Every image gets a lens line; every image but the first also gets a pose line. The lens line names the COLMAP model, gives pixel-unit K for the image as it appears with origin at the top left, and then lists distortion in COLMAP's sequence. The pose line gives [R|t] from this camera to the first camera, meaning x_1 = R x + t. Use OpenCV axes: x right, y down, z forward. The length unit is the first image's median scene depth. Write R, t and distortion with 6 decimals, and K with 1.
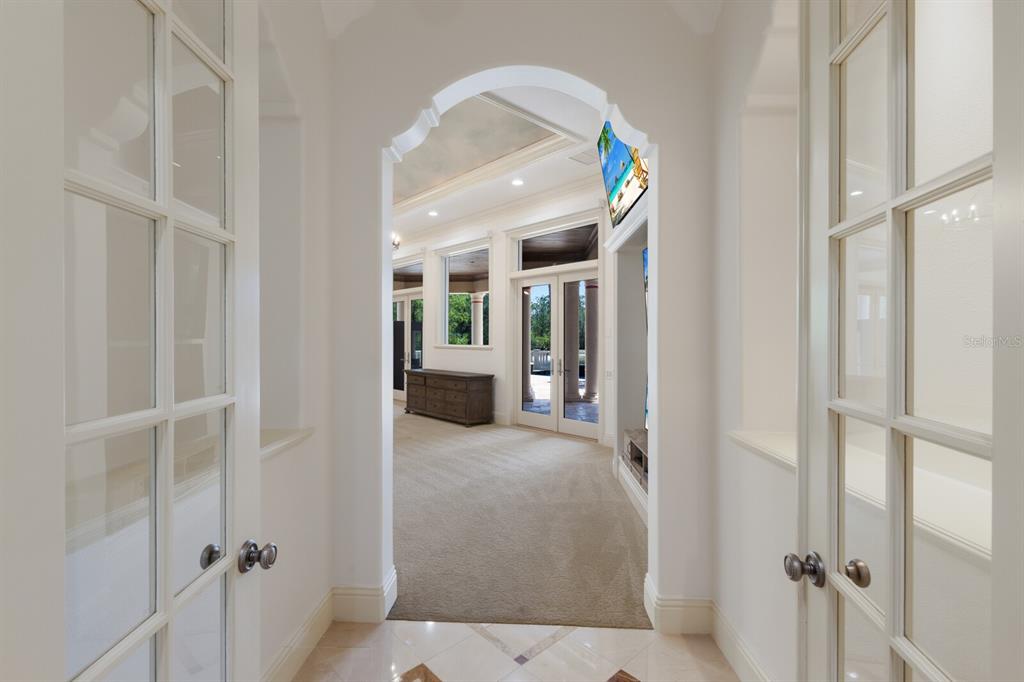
lens RADIAL K [[304.9, 0, 511.9], [0, 304.9, 338.1], [0, 0, 1]] dist [-0.000738, -0.000009]
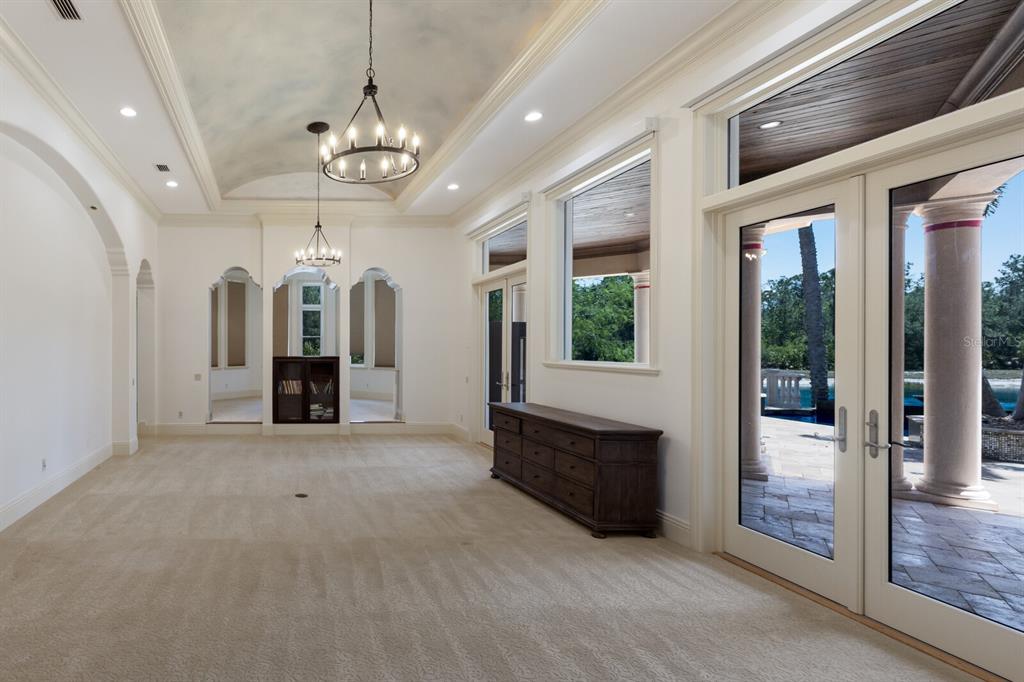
lens RADIAL K [[304.9, 0, 517.6], [0, 304.9, 346.3], [0, 0, 1]] dist [-0.000738, -0.000009]
pose [[0.825485, 0.000375, -0.564424, 0.018887], [-0.002440, 0.999993, -0.002904, -0.002578], [0.564419, 0.003775, 0.825480, 0.490086]]
